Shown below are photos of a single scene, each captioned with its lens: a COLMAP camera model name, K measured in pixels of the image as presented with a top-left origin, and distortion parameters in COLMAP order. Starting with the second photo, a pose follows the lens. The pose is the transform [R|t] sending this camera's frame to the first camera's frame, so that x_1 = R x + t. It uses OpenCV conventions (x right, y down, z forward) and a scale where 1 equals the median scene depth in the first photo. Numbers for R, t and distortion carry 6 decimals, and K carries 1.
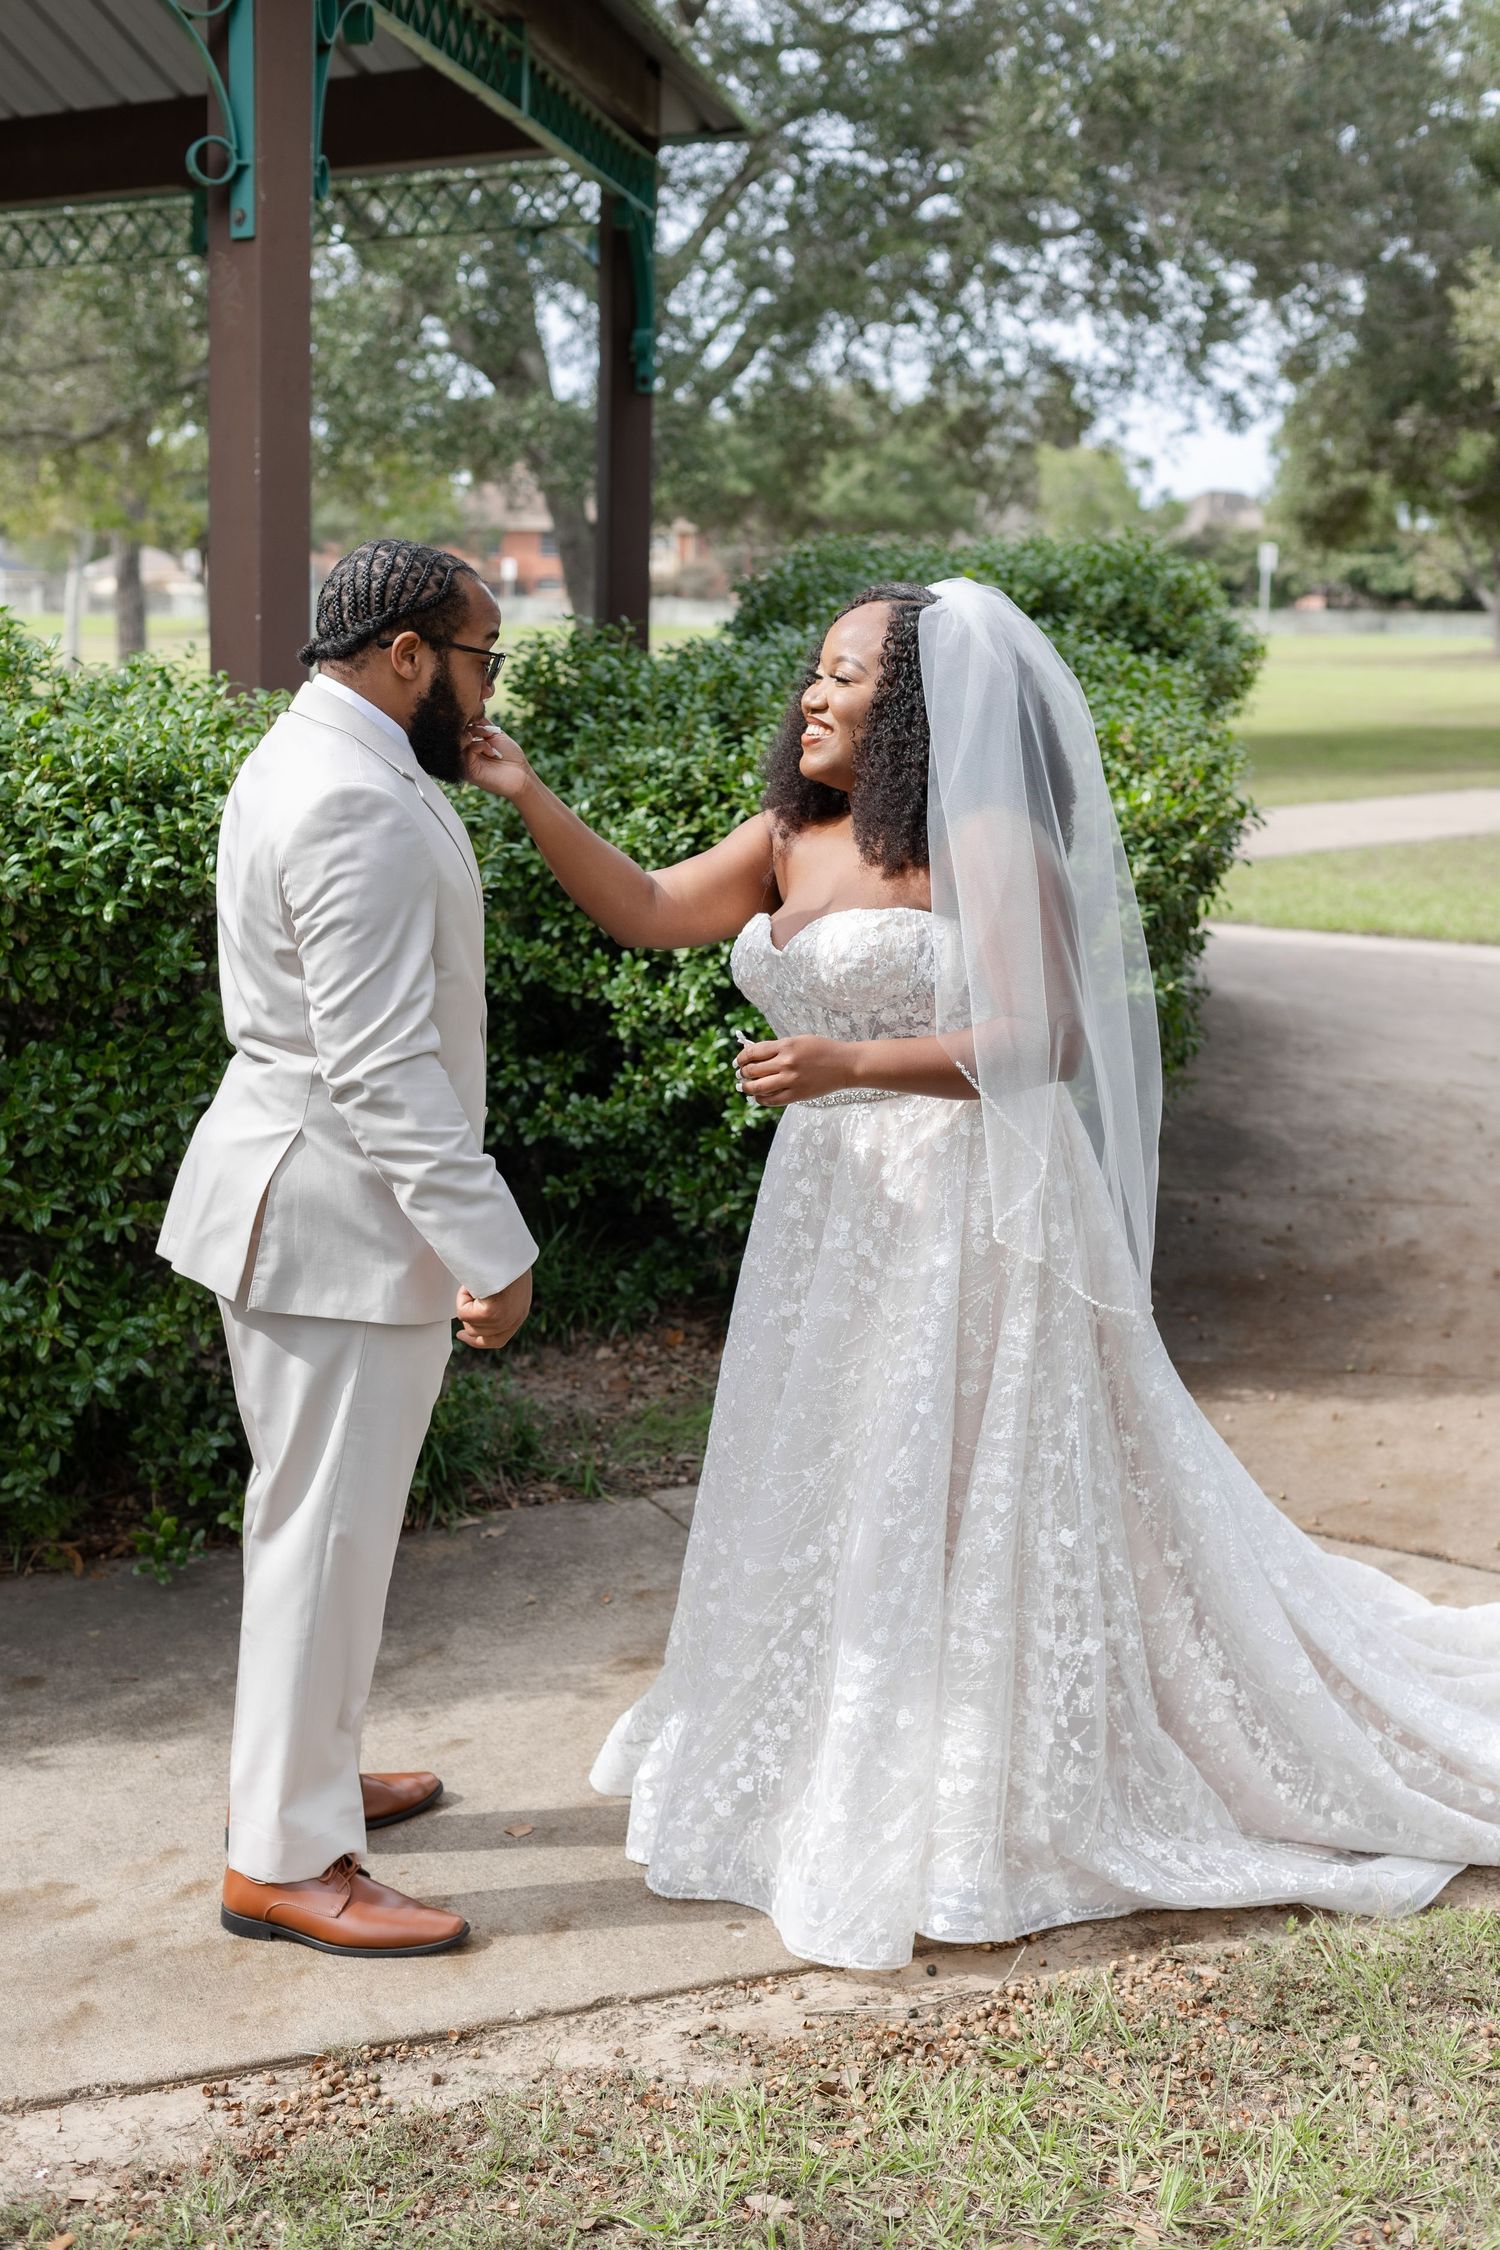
lens RADIAL K [[3248.0, 0, 750.0], [0, 3248.0, 1125.0], [0, 0, 1]] dist [0.001778, -0.059936]
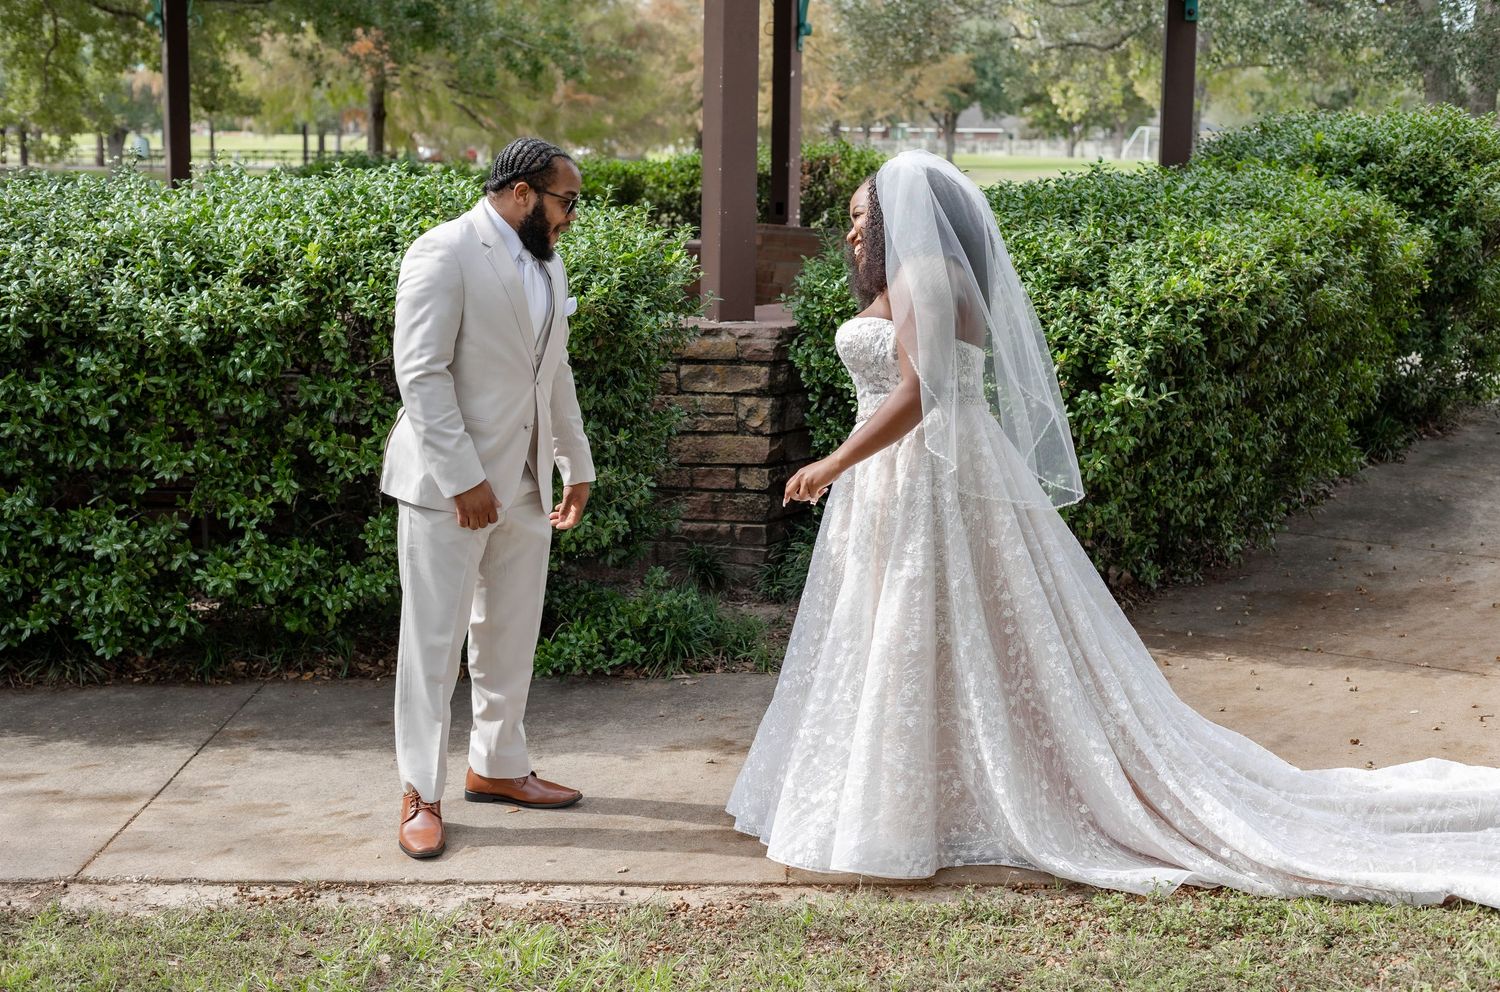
lens RADIAL K [[2232.3, 0, 750.0], [0, 2232.3, 496.0], [0, 0, 1]] dist [-0.007179, 0.018842]
pose [[0.906234, 0.055921, -0.419061, 0.414649], [-0.058385, 0.998270, 0.006952, 0.011339], [0.418725, 0.018166, 0.907931, -0.092709]]
